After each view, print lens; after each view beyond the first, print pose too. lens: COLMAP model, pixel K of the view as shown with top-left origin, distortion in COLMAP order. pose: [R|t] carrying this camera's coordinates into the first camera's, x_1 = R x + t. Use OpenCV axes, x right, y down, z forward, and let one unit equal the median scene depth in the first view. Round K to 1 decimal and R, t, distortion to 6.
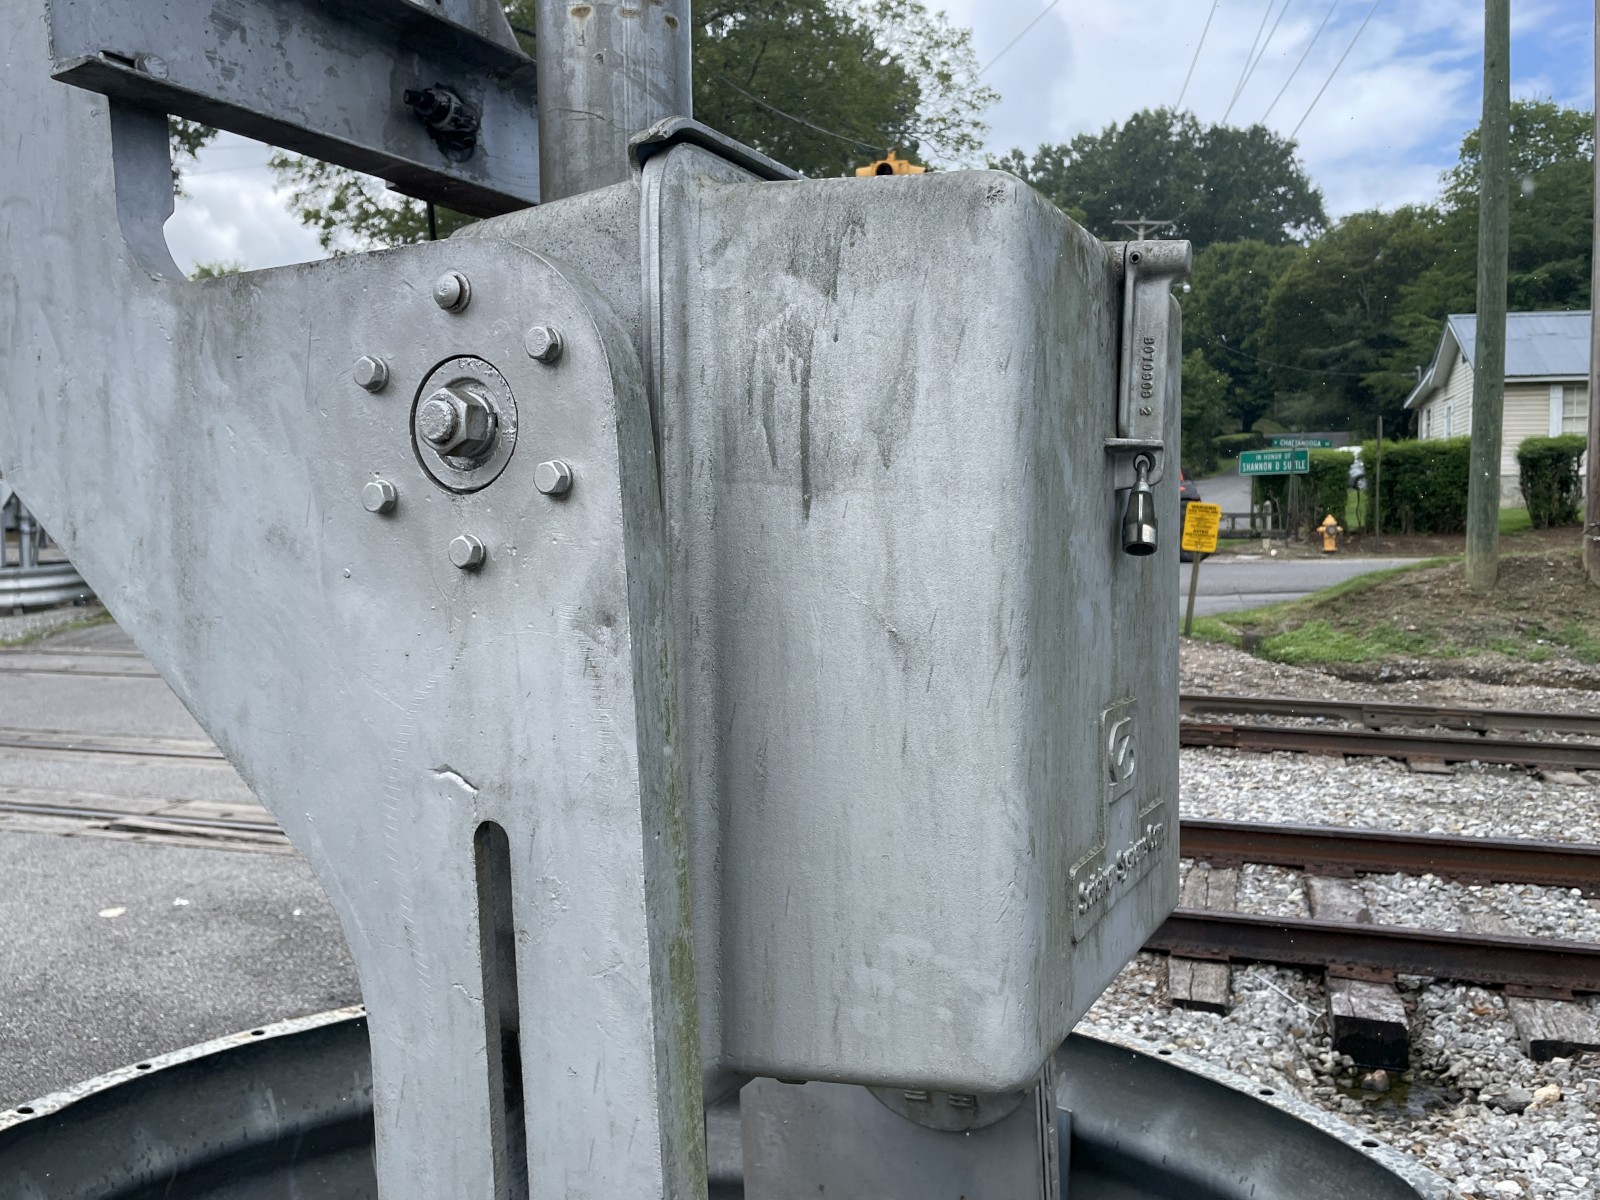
lens RADIAL K [[1326.8, 0, 800.0], [0, 1326.8, 600.0], [0, 0, 1]] dist [0.024301, -0.000480]
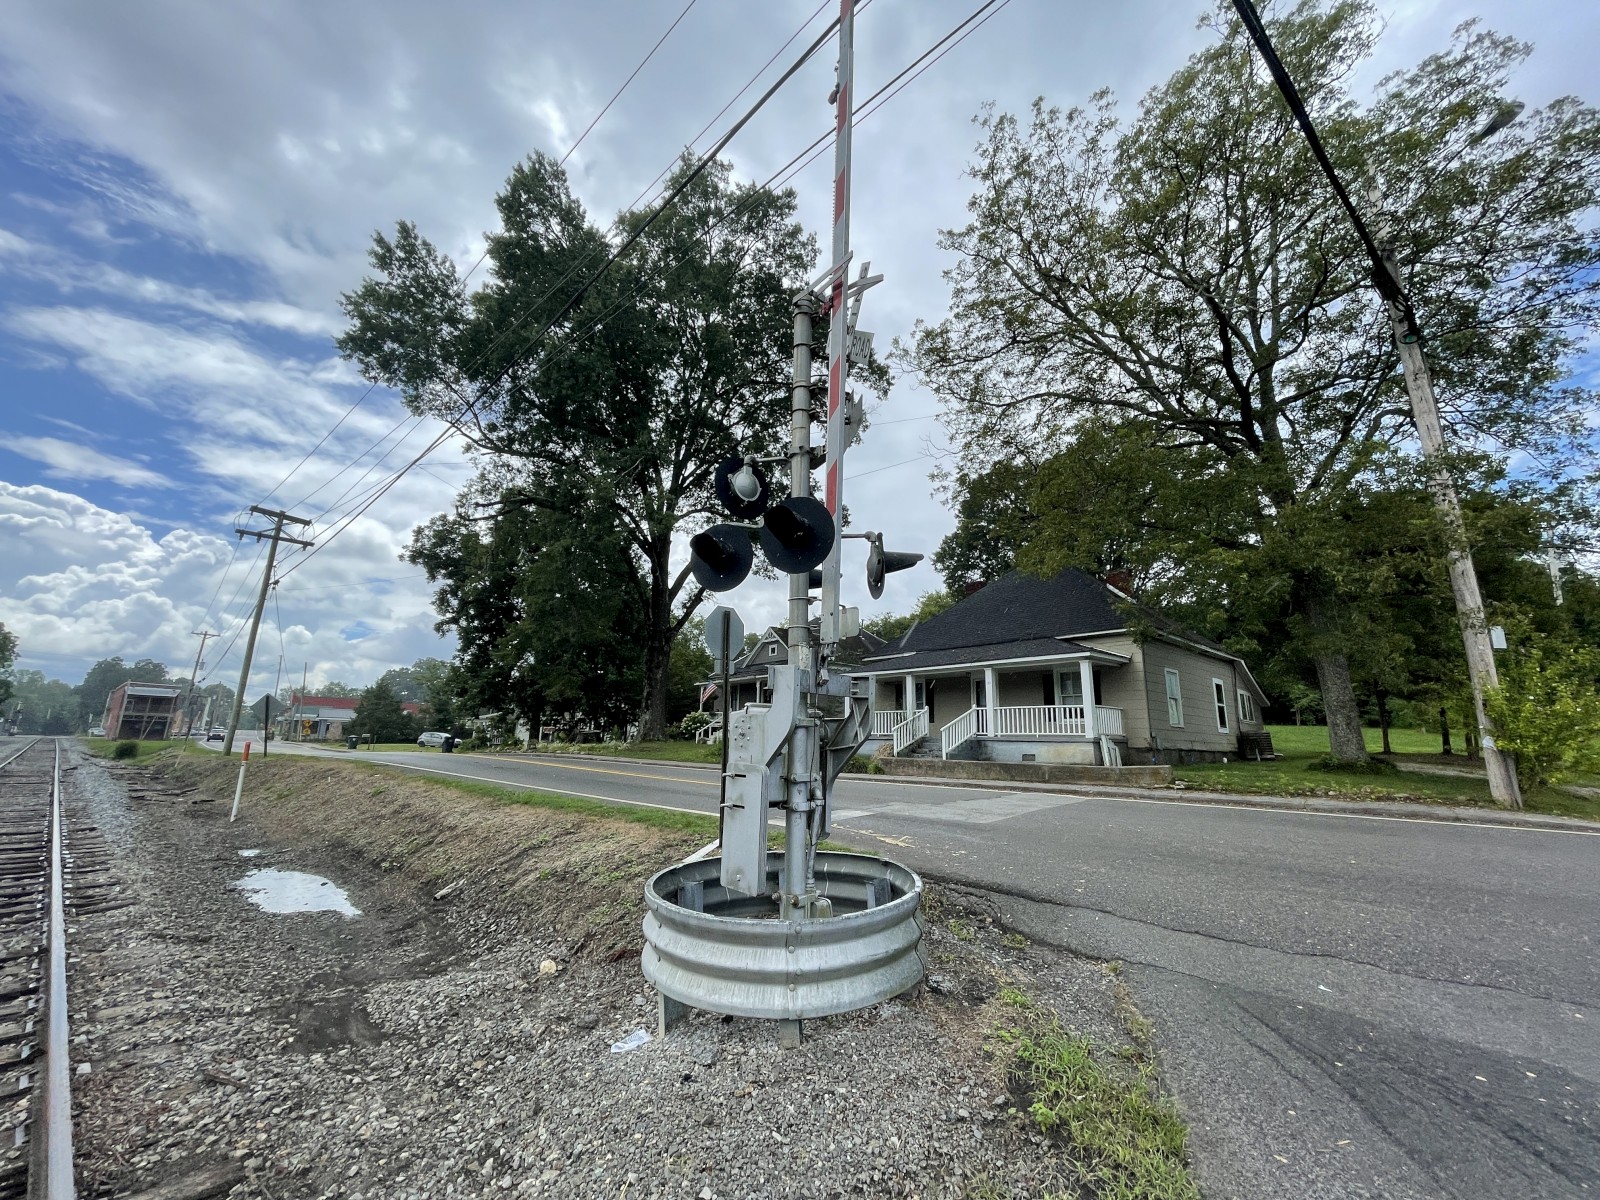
lens RADIAL K [[644.8, 0, 800.0], [0, 644.8, 600.0], [0, 0, 1]] dist [-0.002560, 0.000531]
pose [[0.921184, -0.057820, -0.384808, -0.231245], [-0.050887, 0.962507, -0.266441, -0.030311], [0.385786, 0.265023, 0.883704, 0.367963]]
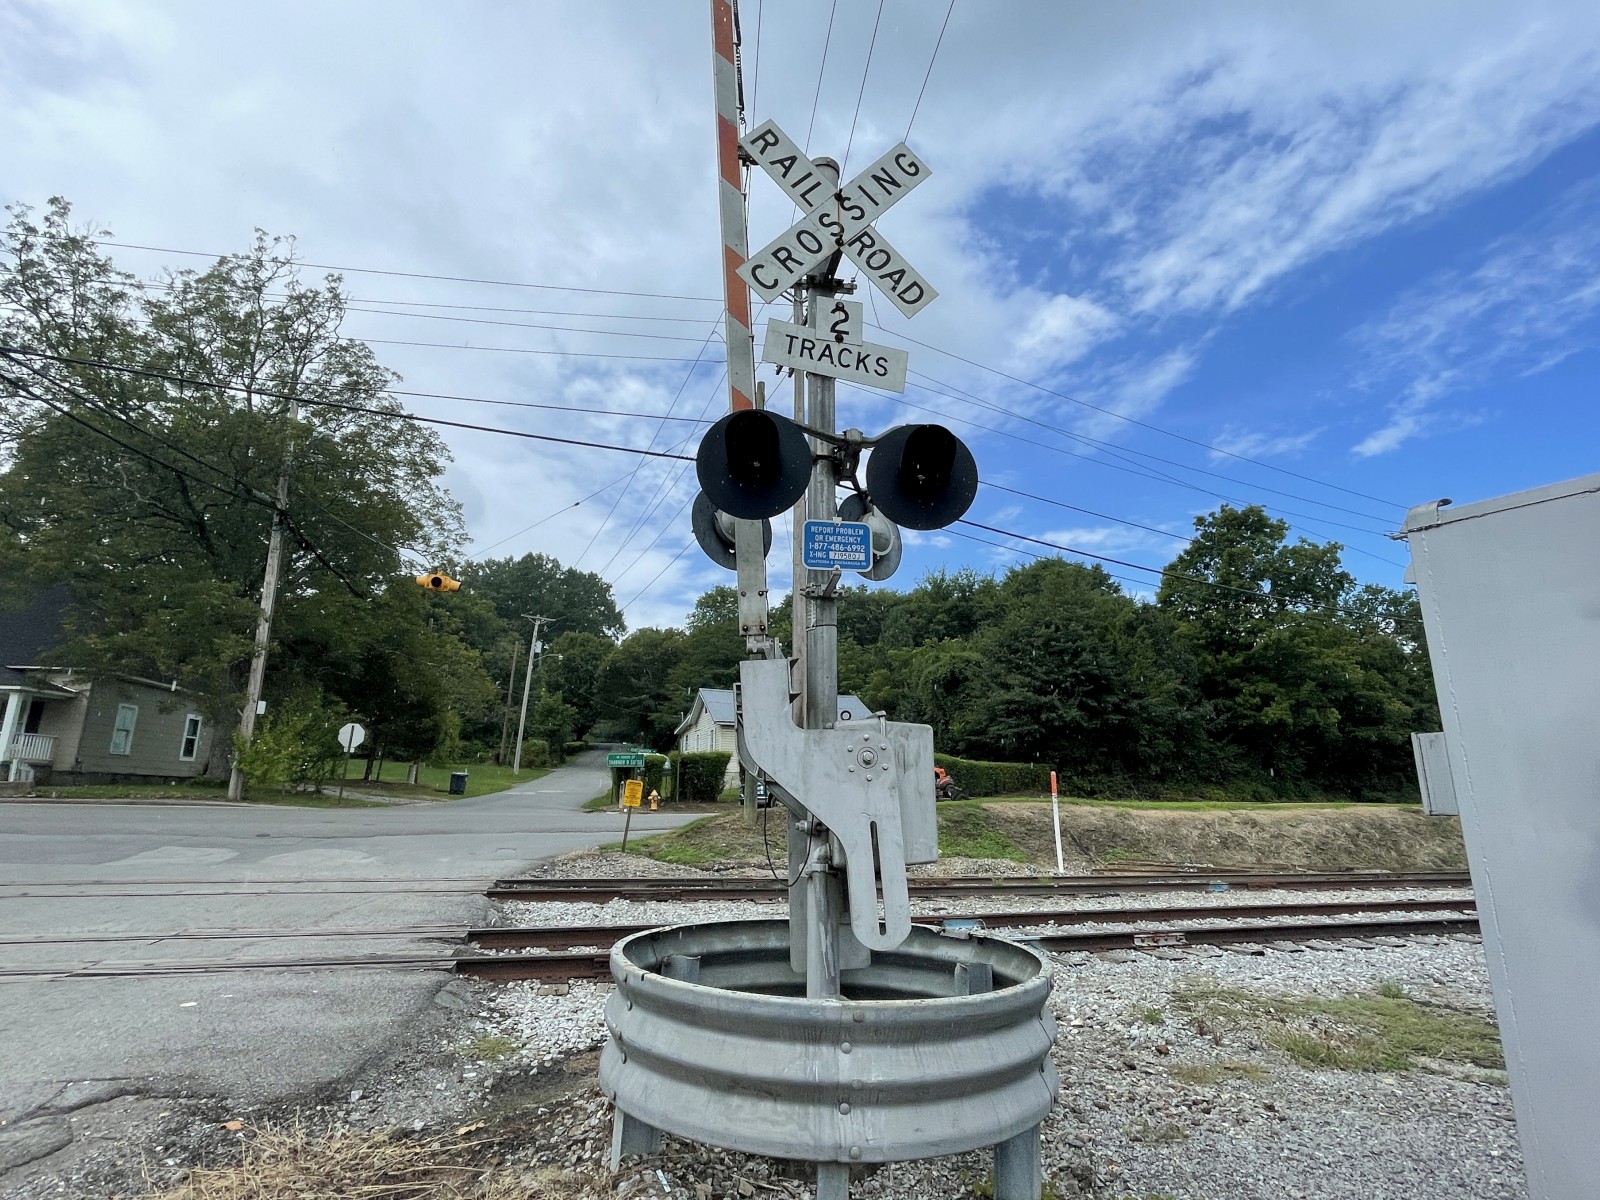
lens RADIAL K [[812.5, 0, 805.9], [0, 812.5, 597.1], [0, 0, 1]] dist [-0.000594, -0.001244]
pose [[0.814616, 0.153196, 0.559403, -0.073787], [0.017972, 0.957357, -0.288349, 0.006666], [-0.579722, 0.244947, 0.777125, -0.054611]]
